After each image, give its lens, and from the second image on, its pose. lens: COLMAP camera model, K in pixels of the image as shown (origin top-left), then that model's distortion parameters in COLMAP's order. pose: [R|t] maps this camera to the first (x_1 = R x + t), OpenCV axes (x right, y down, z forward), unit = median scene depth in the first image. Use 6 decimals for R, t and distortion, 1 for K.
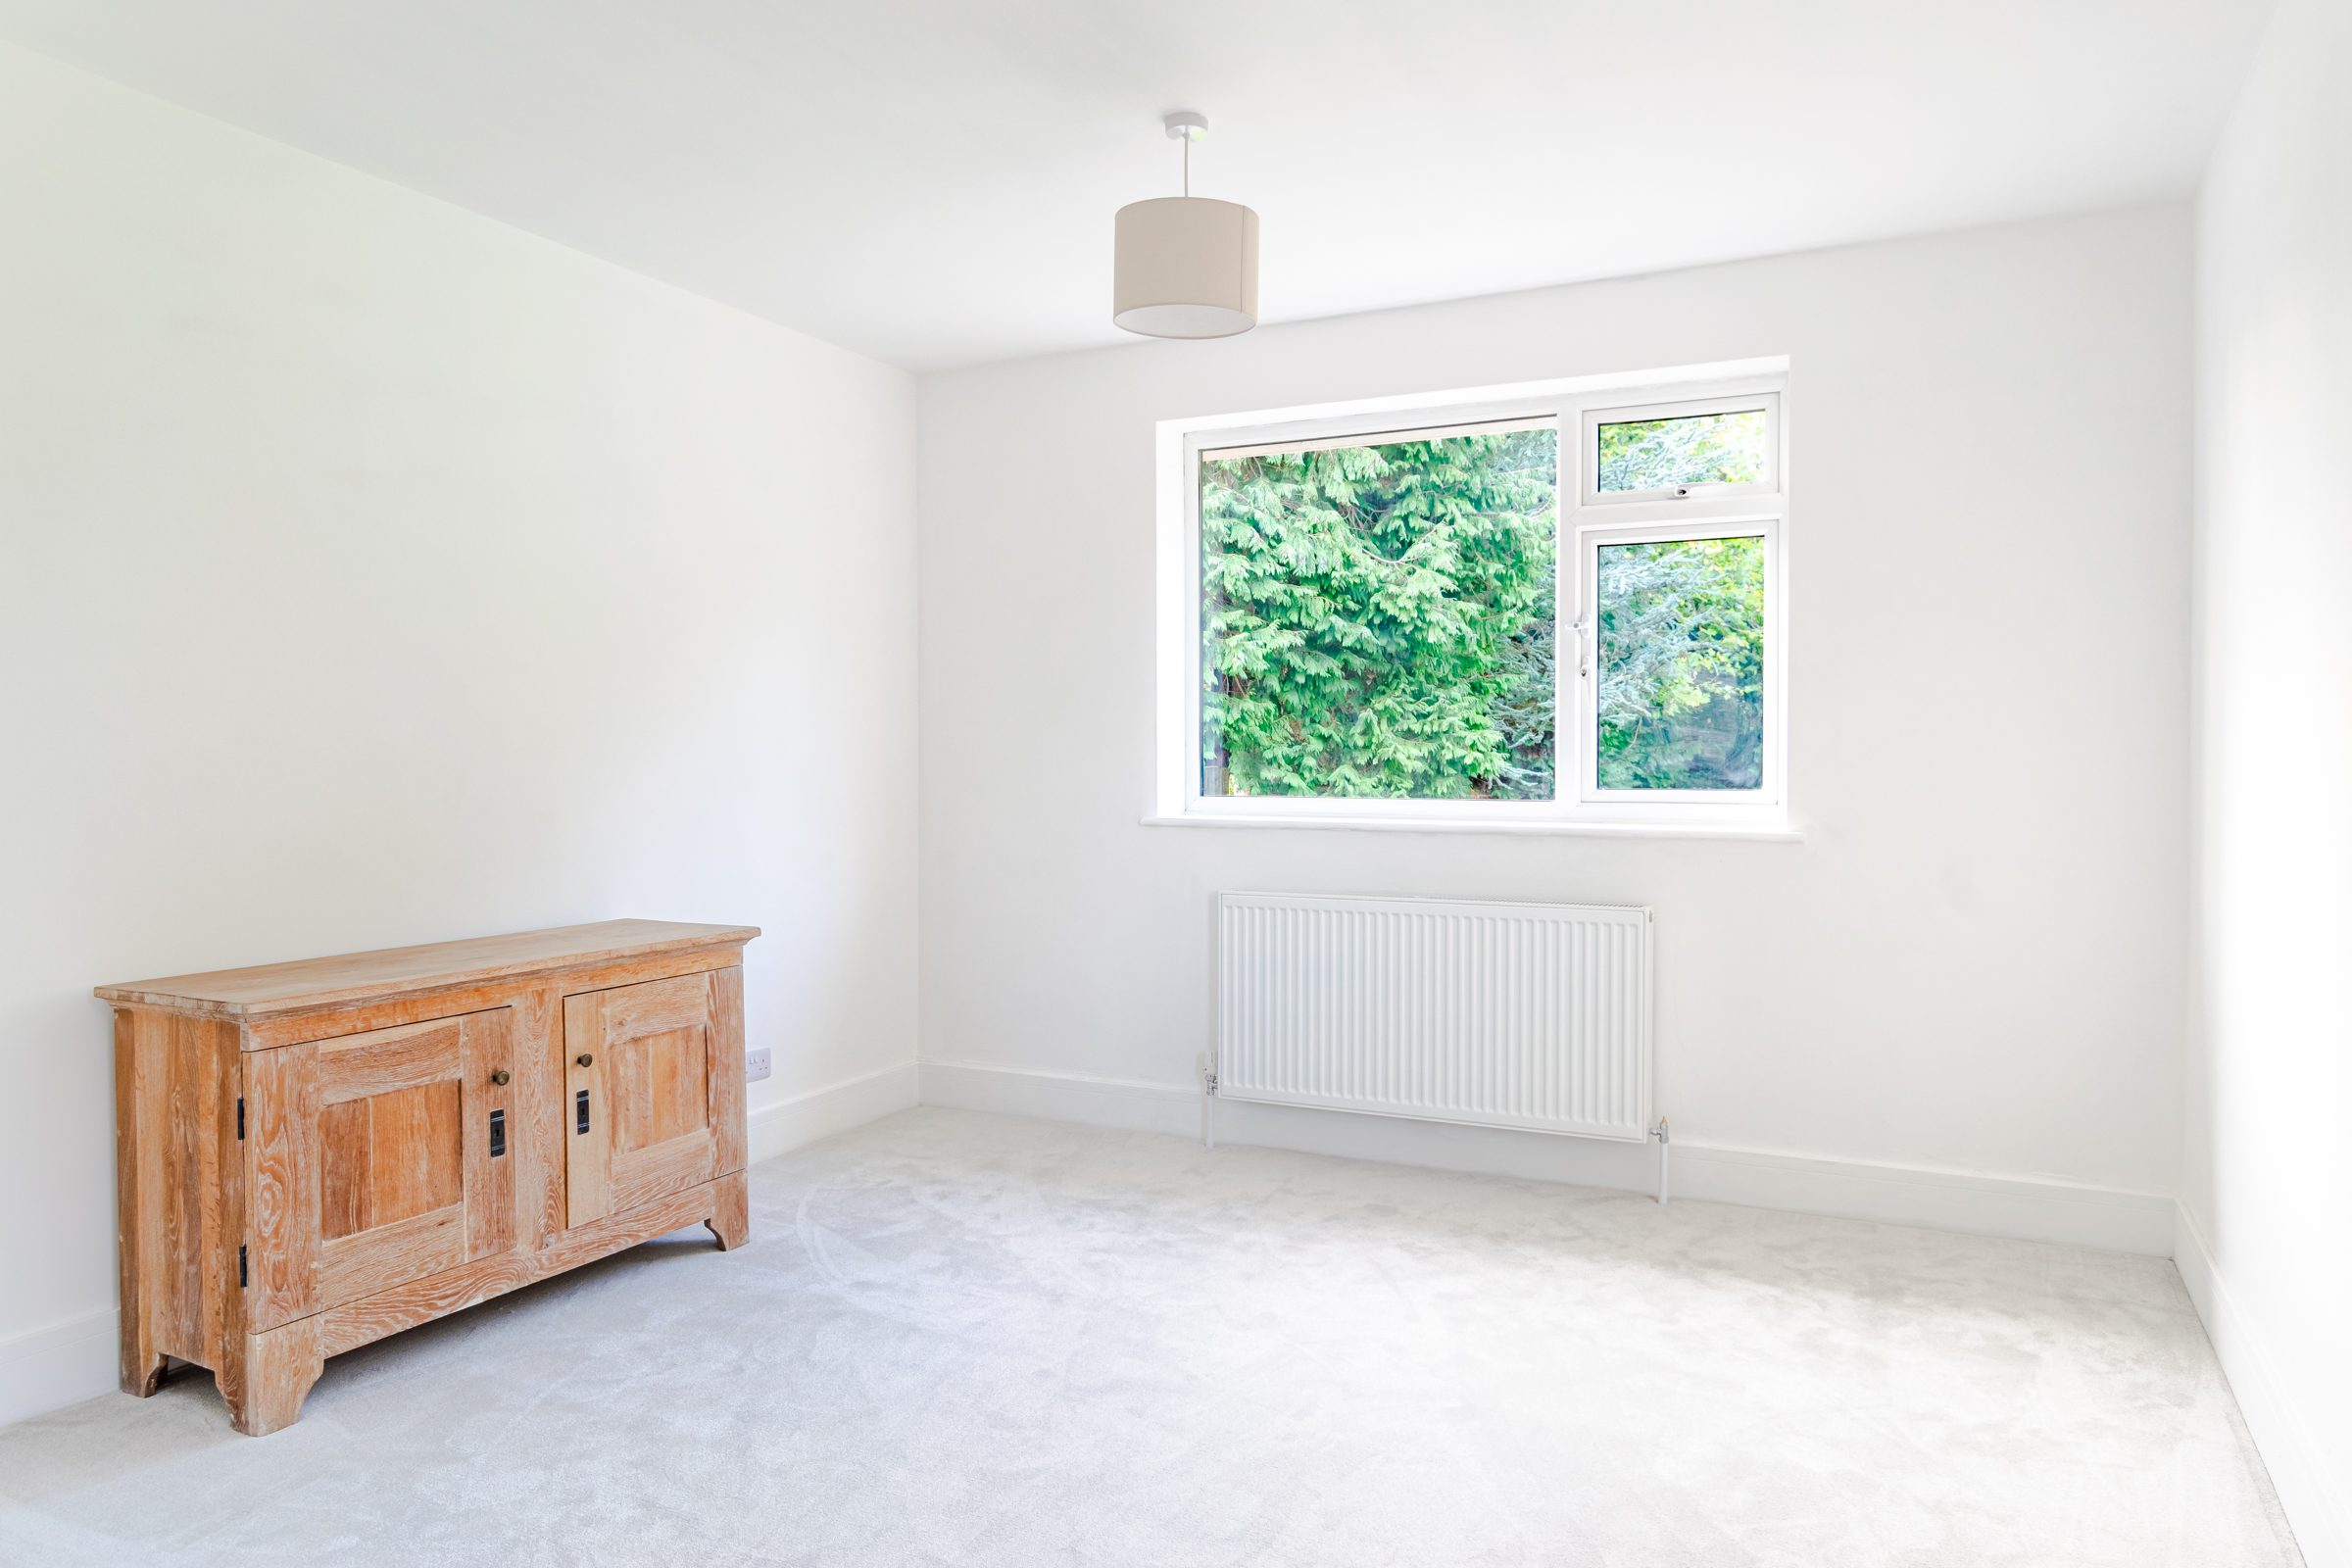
lens RADIAL K [[1529.5, 0, 1169.7], [0, 1529.5, 786.8], [0, 0, 1]] dist [0.000318, -0.000500]
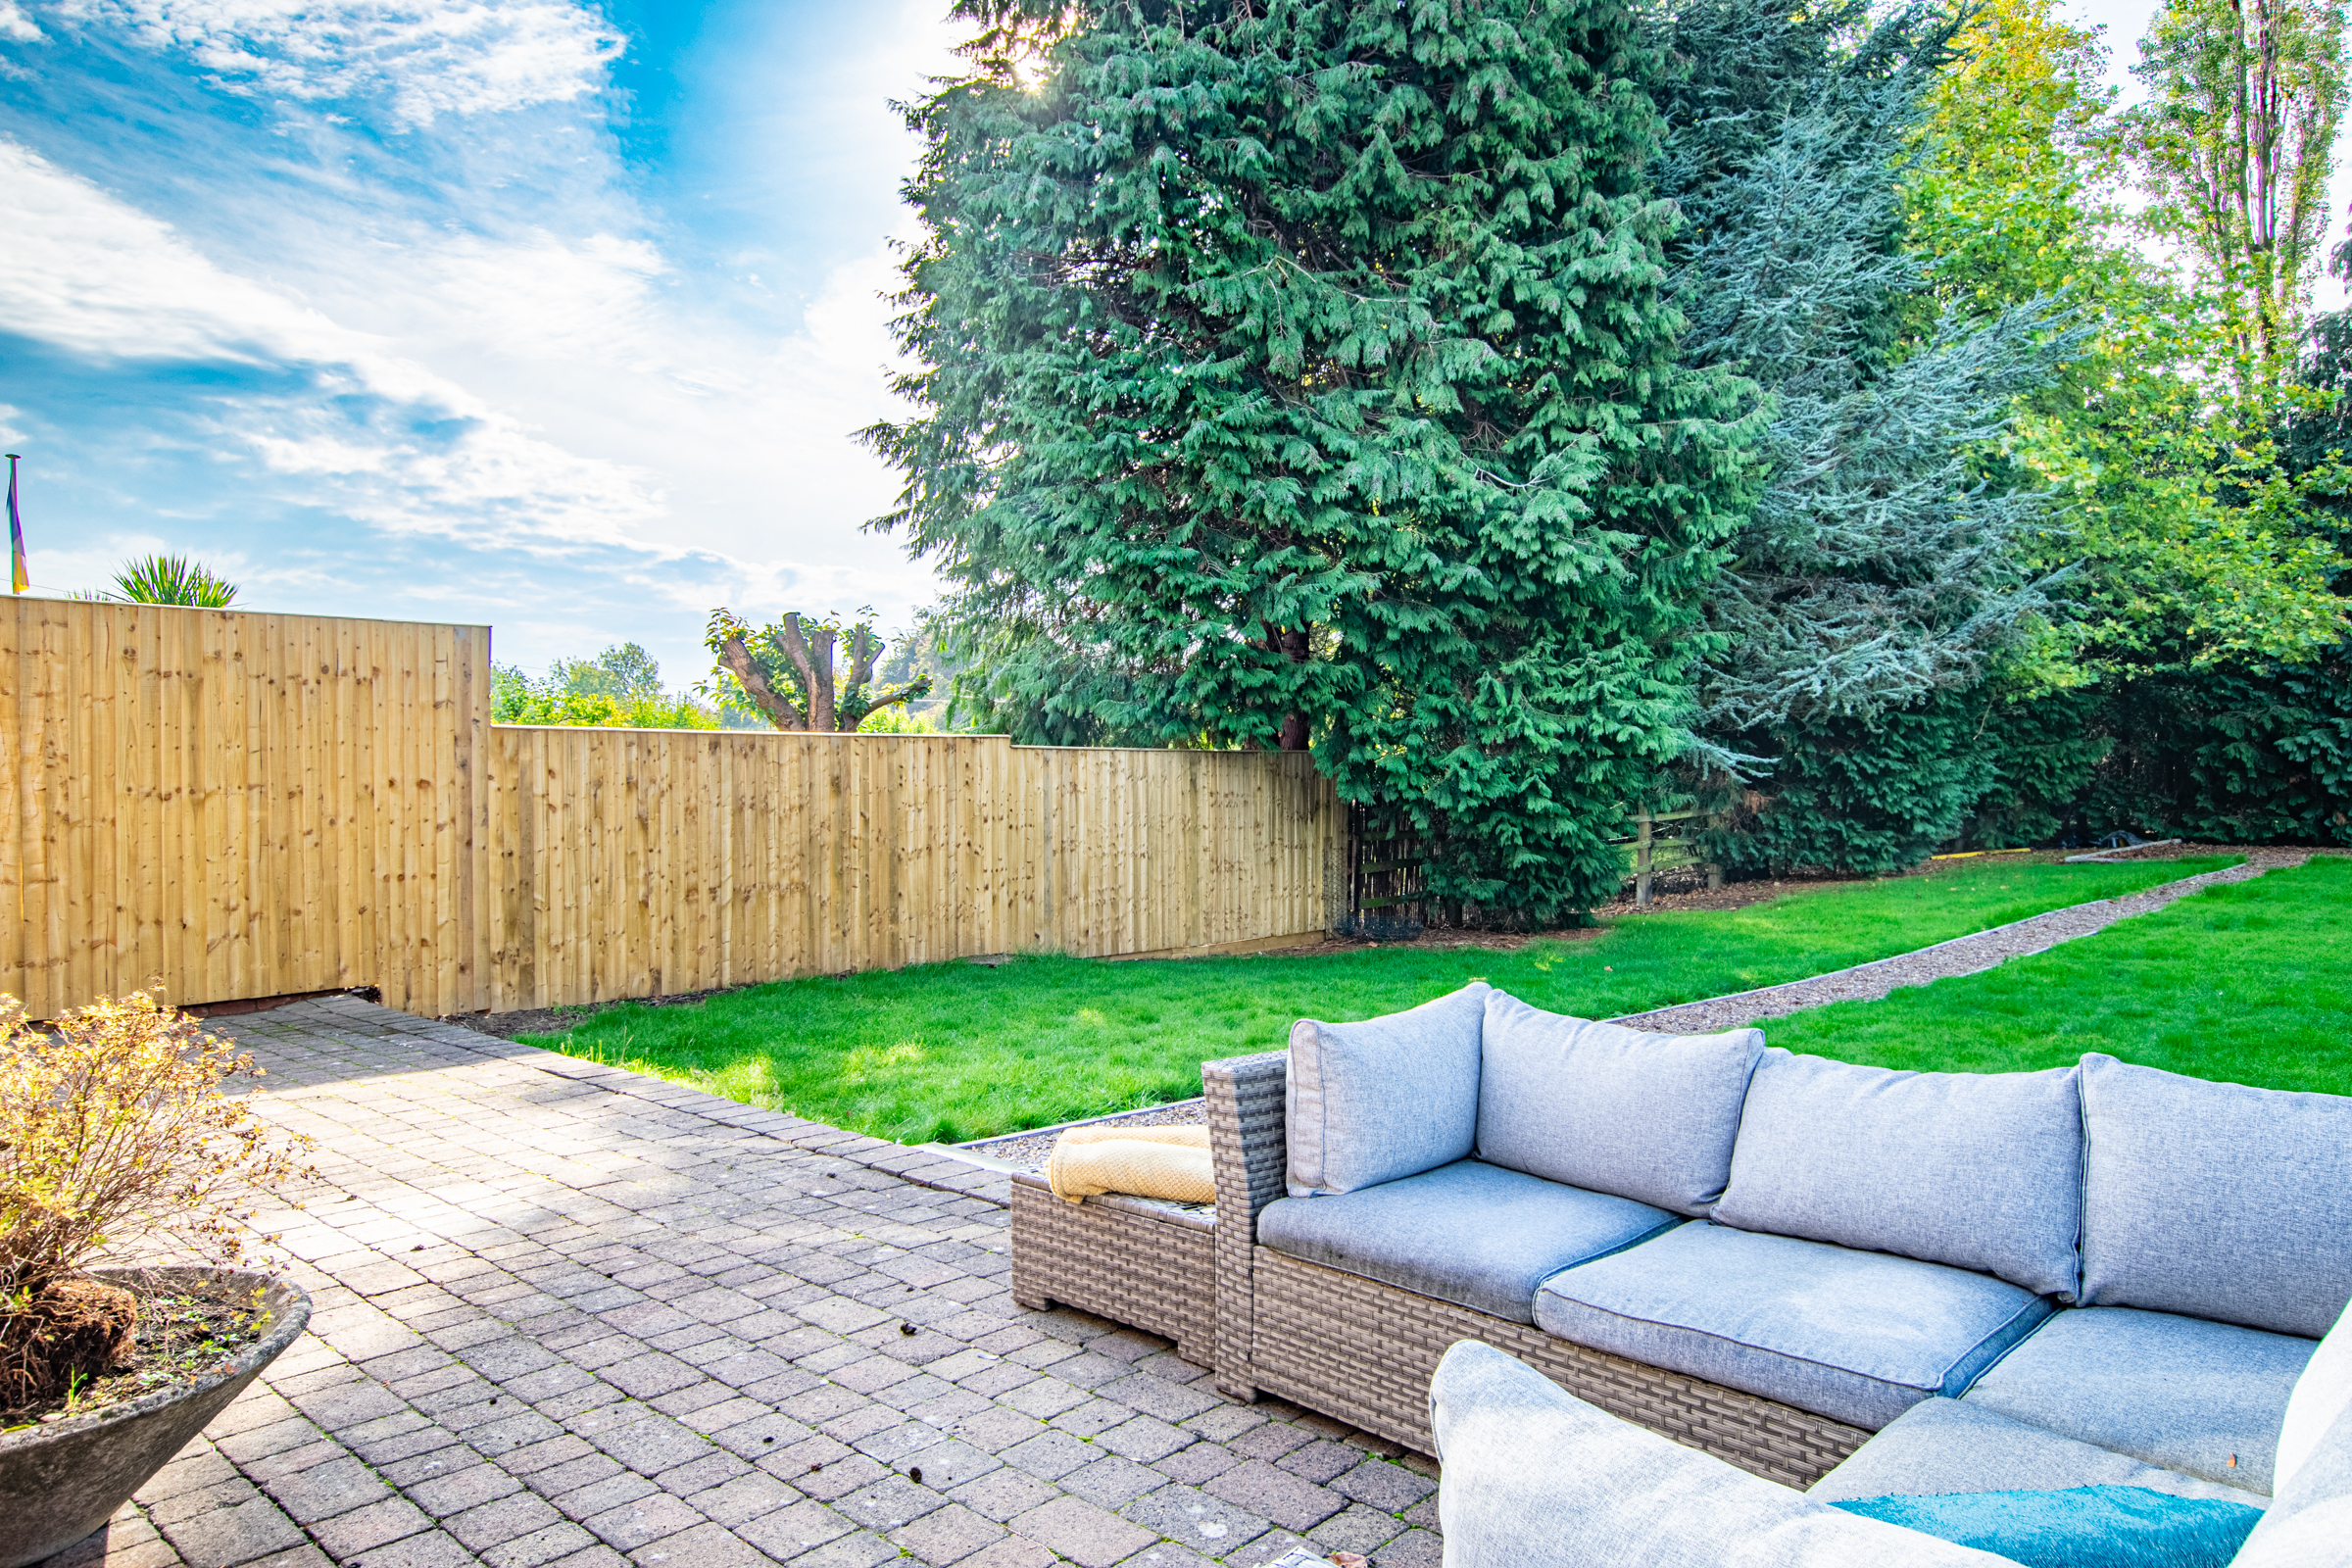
lens RADIAL K [[1529.5, 0, 1182.7], [0, 1529.5, 777.6], [0, 0, 1]] dist [0.000318, -0.000500]
pose [[0.962611, -0.002105, -0.270879, 0.192899], [-0.004190, 0.999734, -0.022659, 0.021648], [0.270855, 0.022946, 0.962347, 0.203248]]
